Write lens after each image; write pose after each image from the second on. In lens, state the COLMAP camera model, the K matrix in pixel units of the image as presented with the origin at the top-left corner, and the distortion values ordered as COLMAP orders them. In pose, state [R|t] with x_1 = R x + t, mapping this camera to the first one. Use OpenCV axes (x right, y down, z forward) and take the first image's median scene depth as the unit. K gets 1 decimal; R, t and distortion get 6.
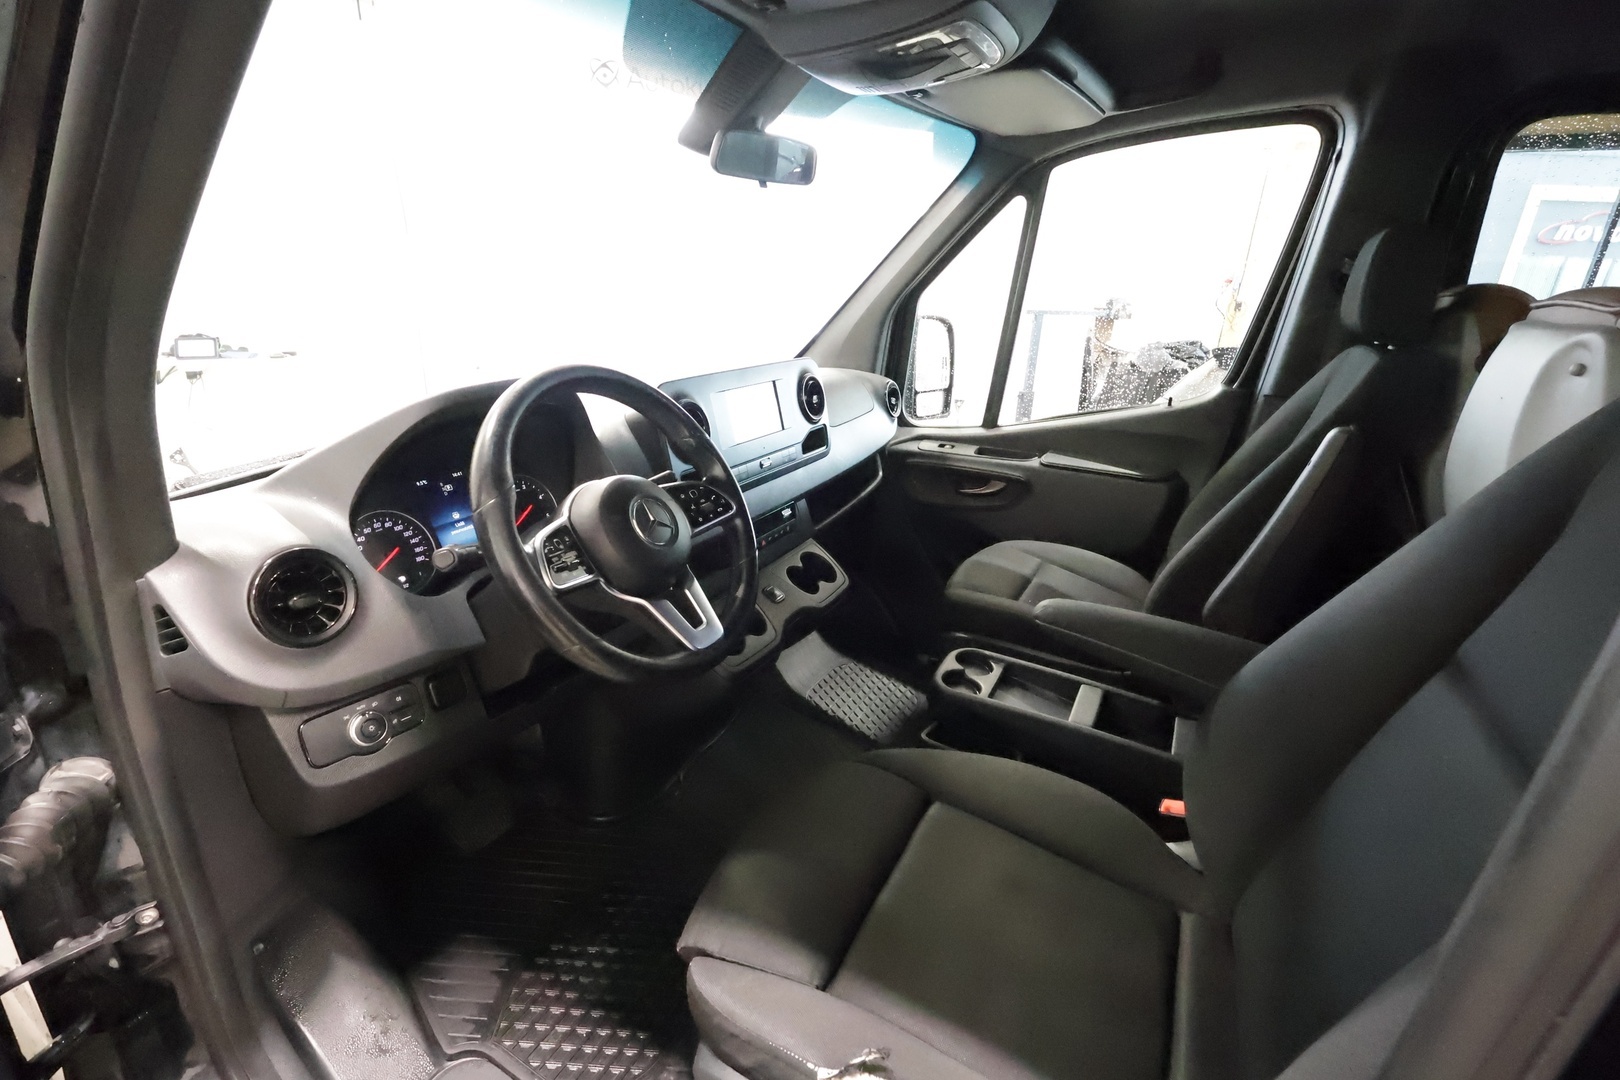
lens RADIAL K [[746.7, 0, 811.5], [0, 746.7, 548.9], [0, 0, 1]] dist [-0.025855, 0.000211]
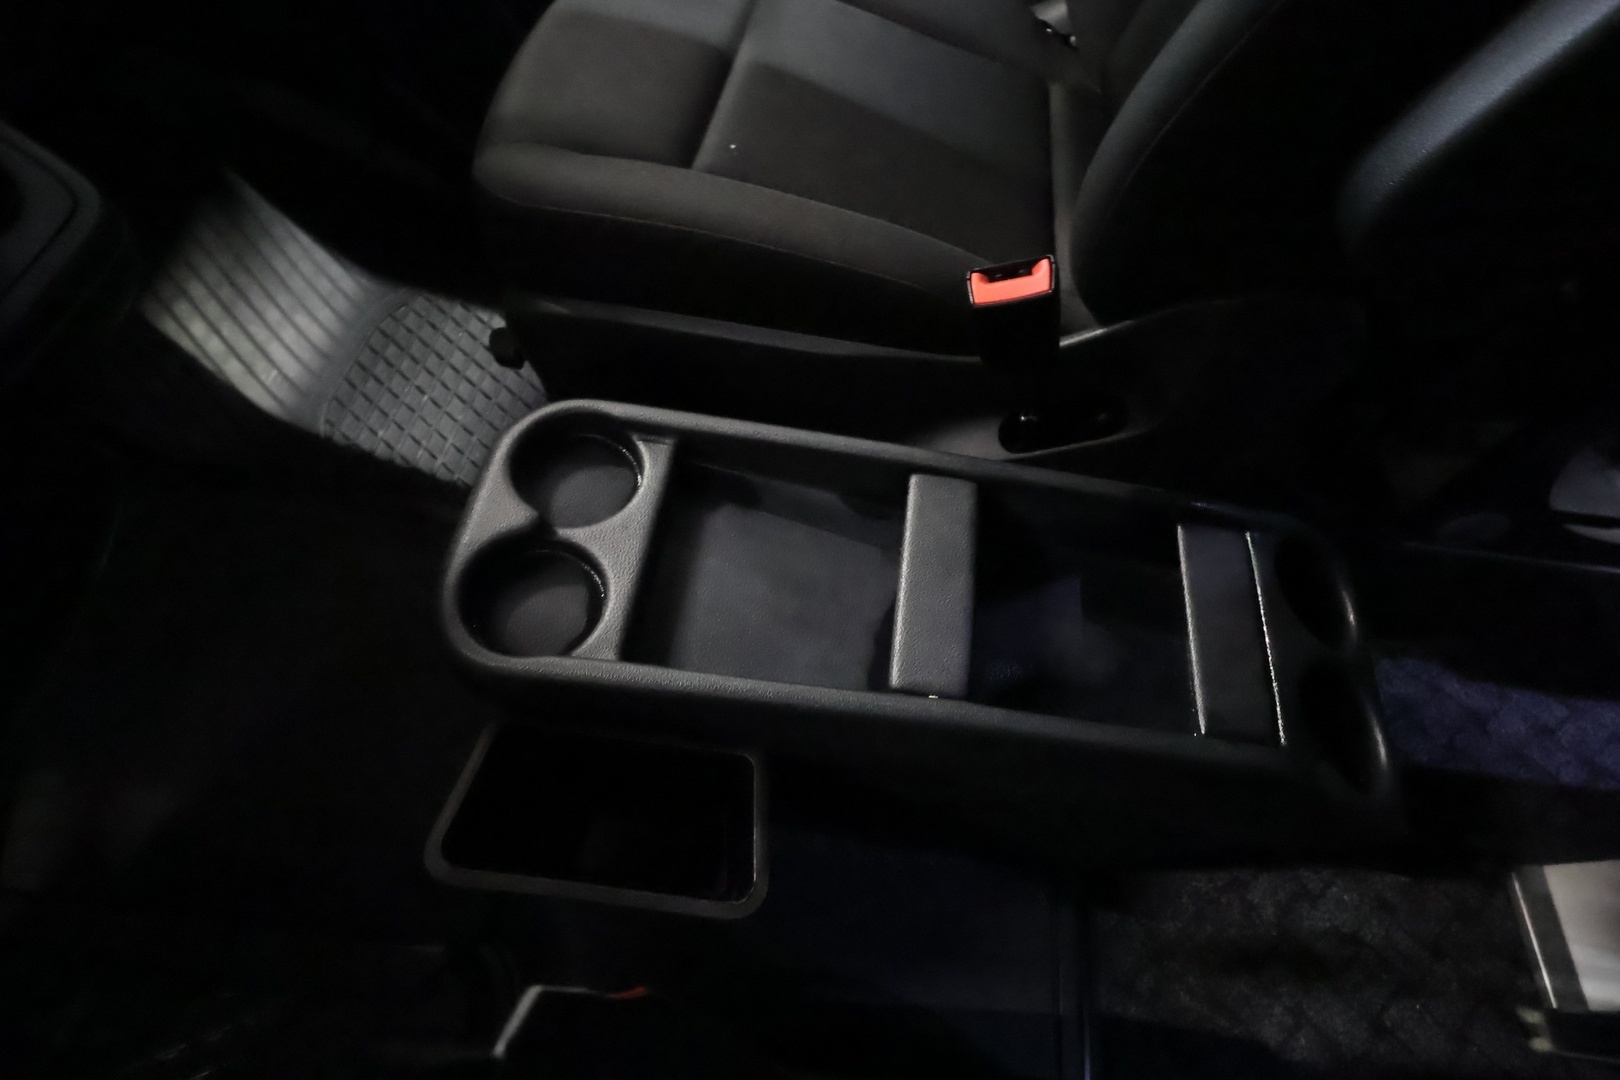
lens RADIAL K [[761.6, 0, 815.9], [0, 761.6, 543.2], [0, 0, 1]] dist [0.022228, 0.000080]
pose [[0.933853, -0.302637, 0.190603, 0.209494], [0.121200, 0.769165, 0.627452, -0.009080], [-0.336495, -0.562847, 0.754966, 0.619911]]
